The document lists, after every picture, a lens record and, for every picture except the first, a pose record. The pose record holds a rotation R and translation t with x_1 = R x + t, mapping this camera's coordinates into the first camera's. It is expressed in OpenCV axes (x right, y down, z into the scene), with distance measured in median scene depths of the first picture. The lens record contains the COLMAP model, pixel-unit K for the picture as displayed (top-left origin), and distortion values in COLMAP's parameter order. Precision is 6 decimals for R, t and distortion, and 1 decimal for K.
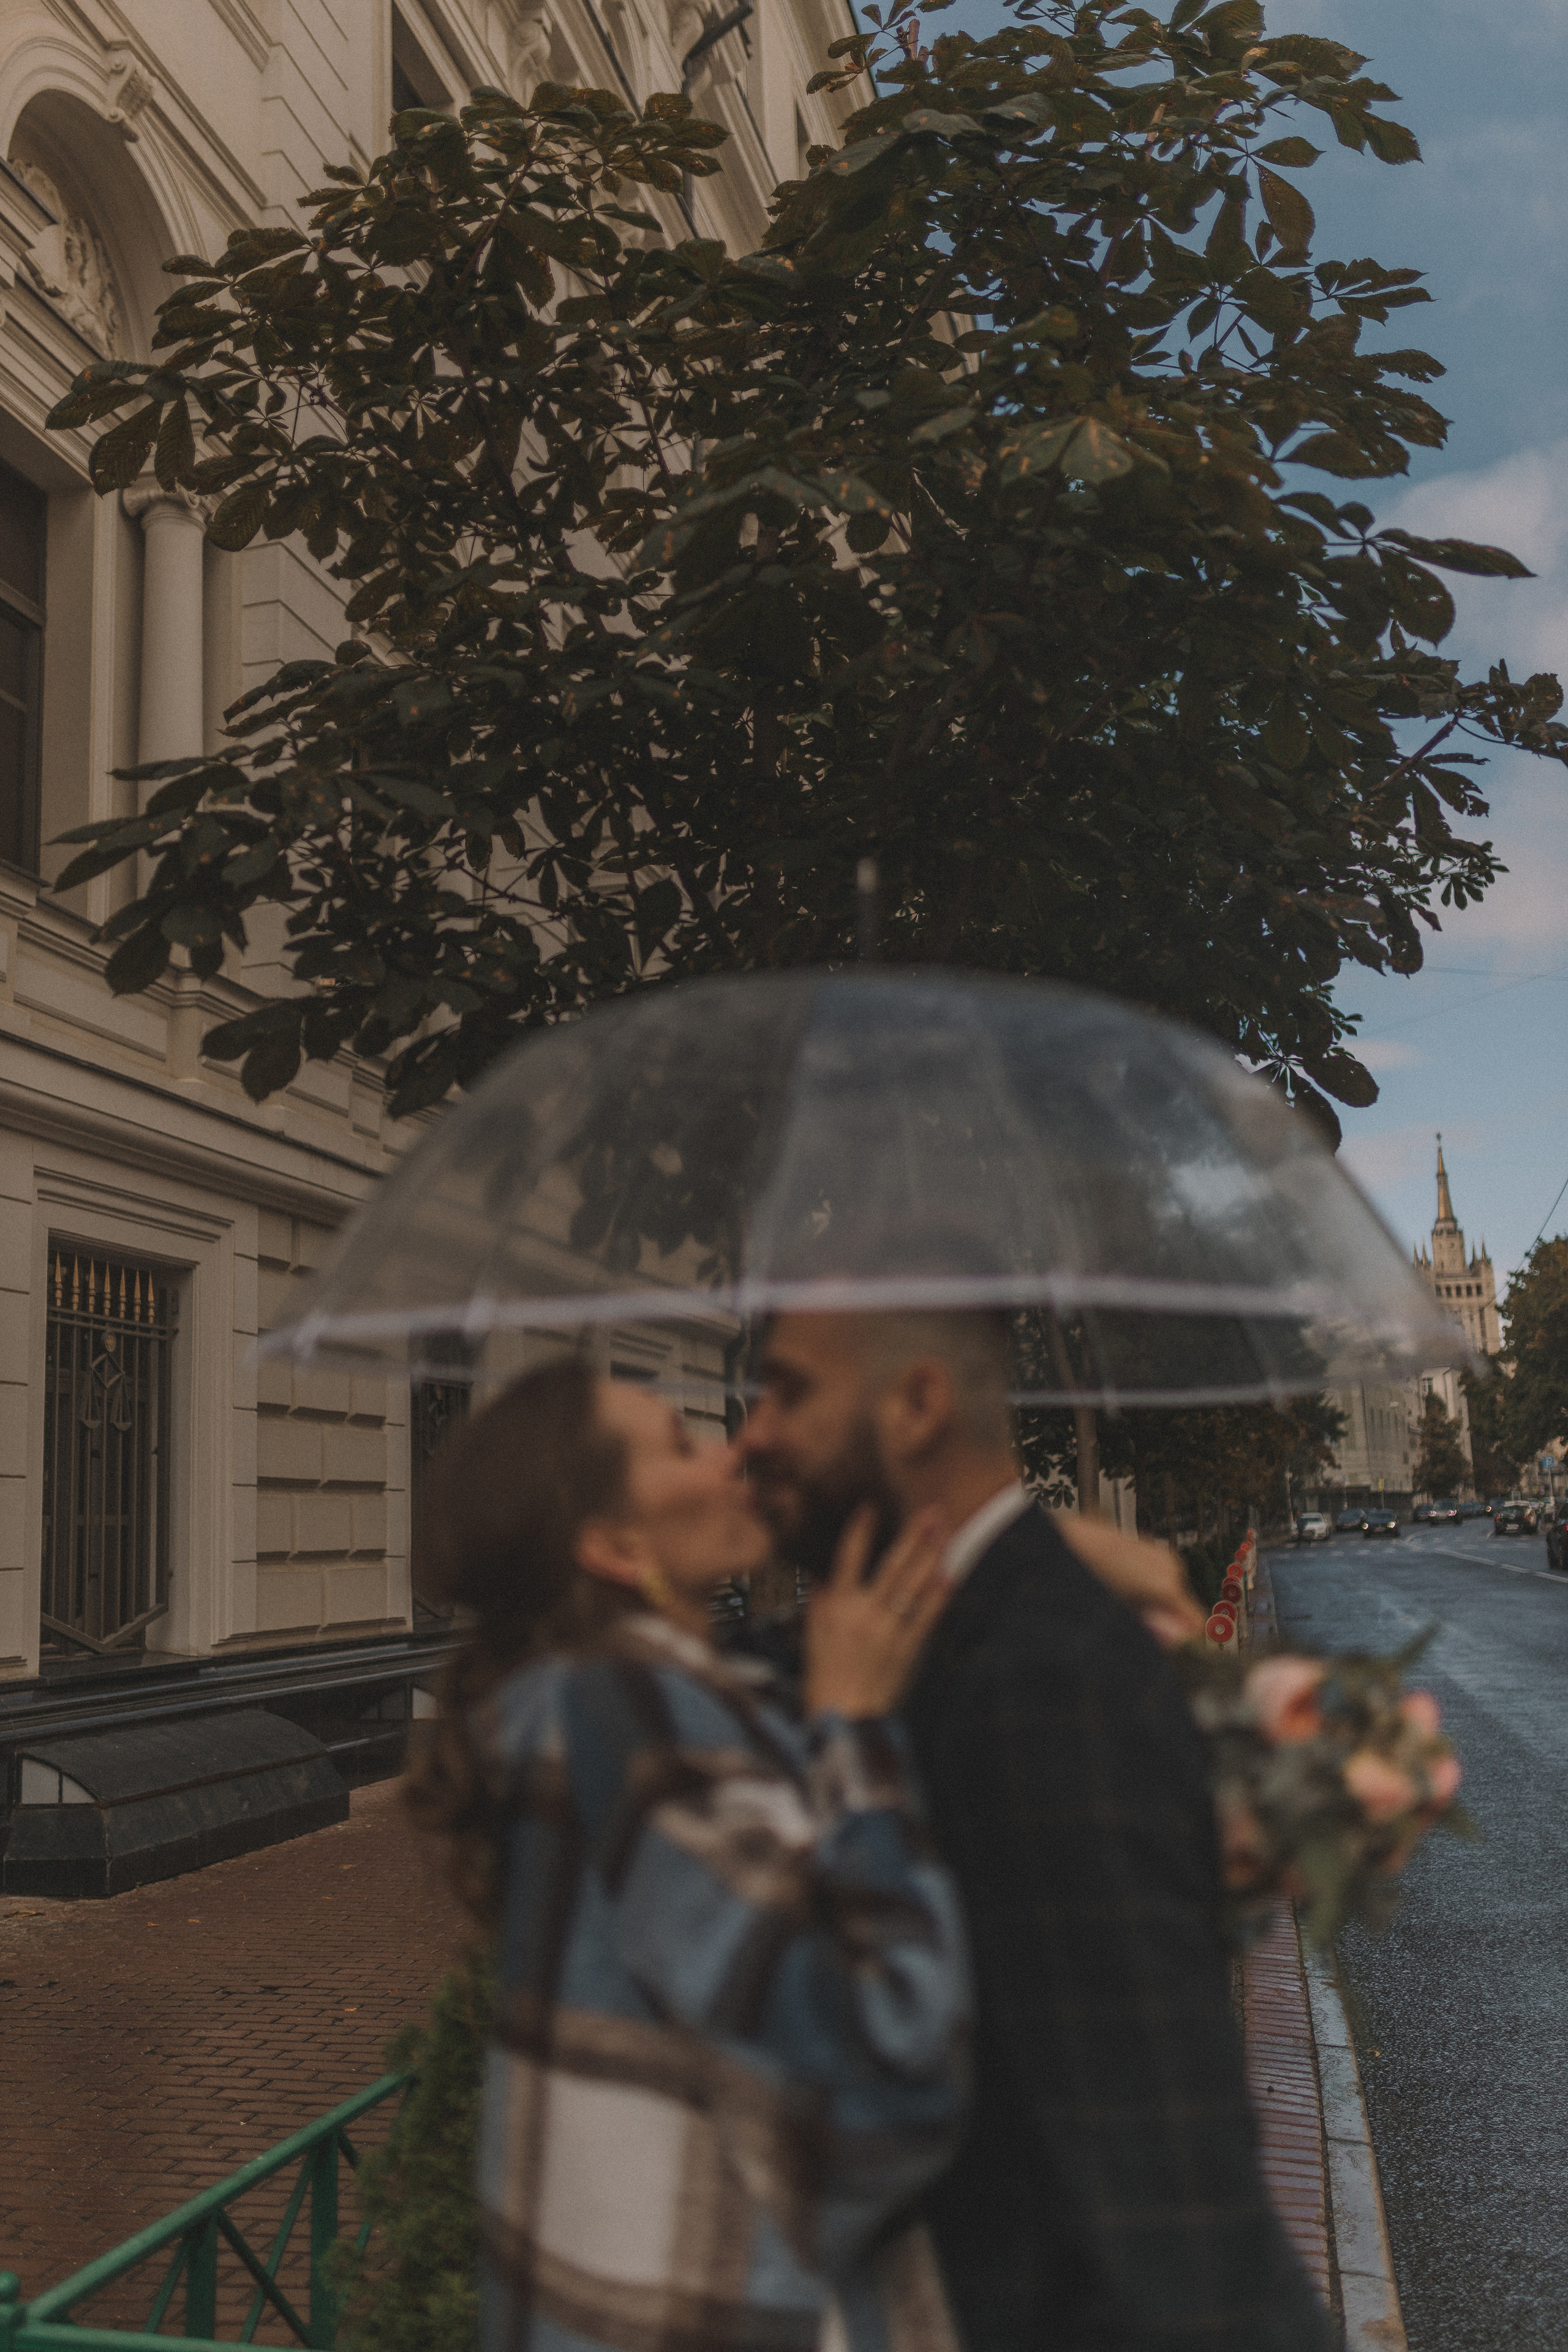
lens RADIAL K [[2220.7, 0, 784.0], [0, 2220.7, 1176.0], [0, 0, 1]] dist [0.001432, 0.005879]
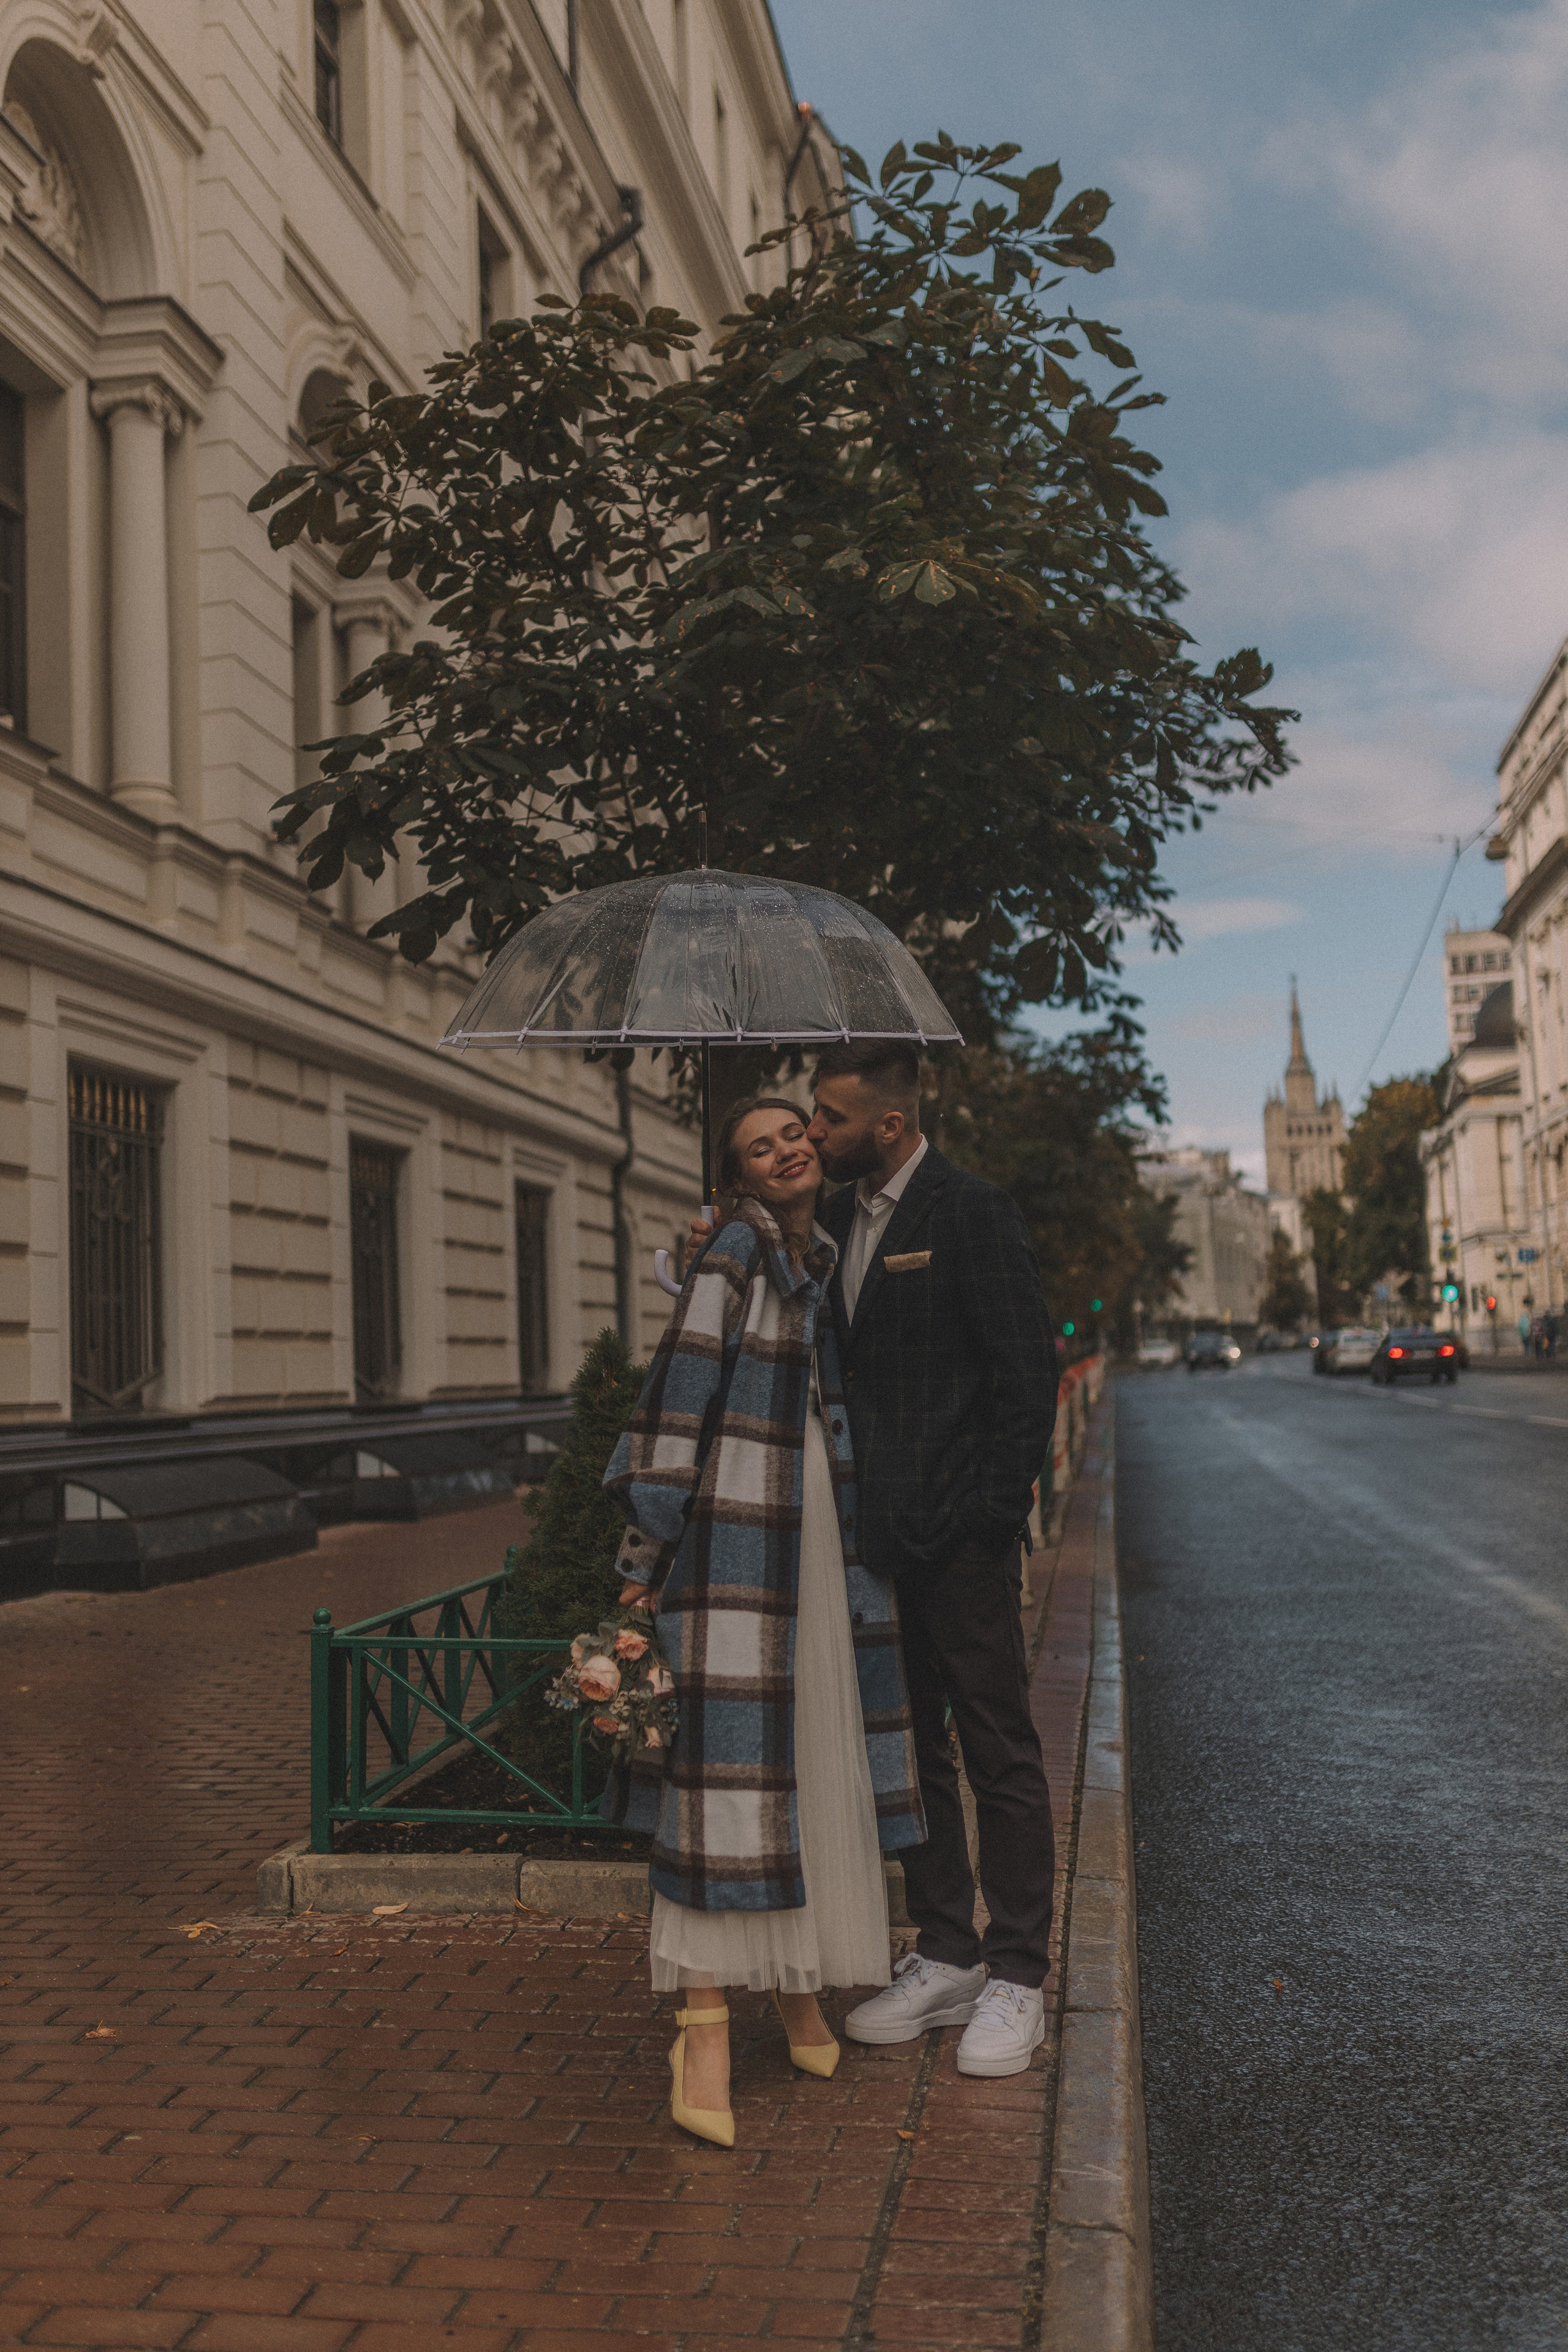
lens RADIAL K [[2308.9, 0, 784.0], [0, 2308.9, 1176.0], [0, 0, 1]] dist [-0.017448, -0.014972]
pose [[0.997967, 0.002000, 0.063702, -0.023864], [-0.006453, 0.997543, 0.069765, 0.002249], [-0.063405, -0.070034, 0.995527, -0.222084]]
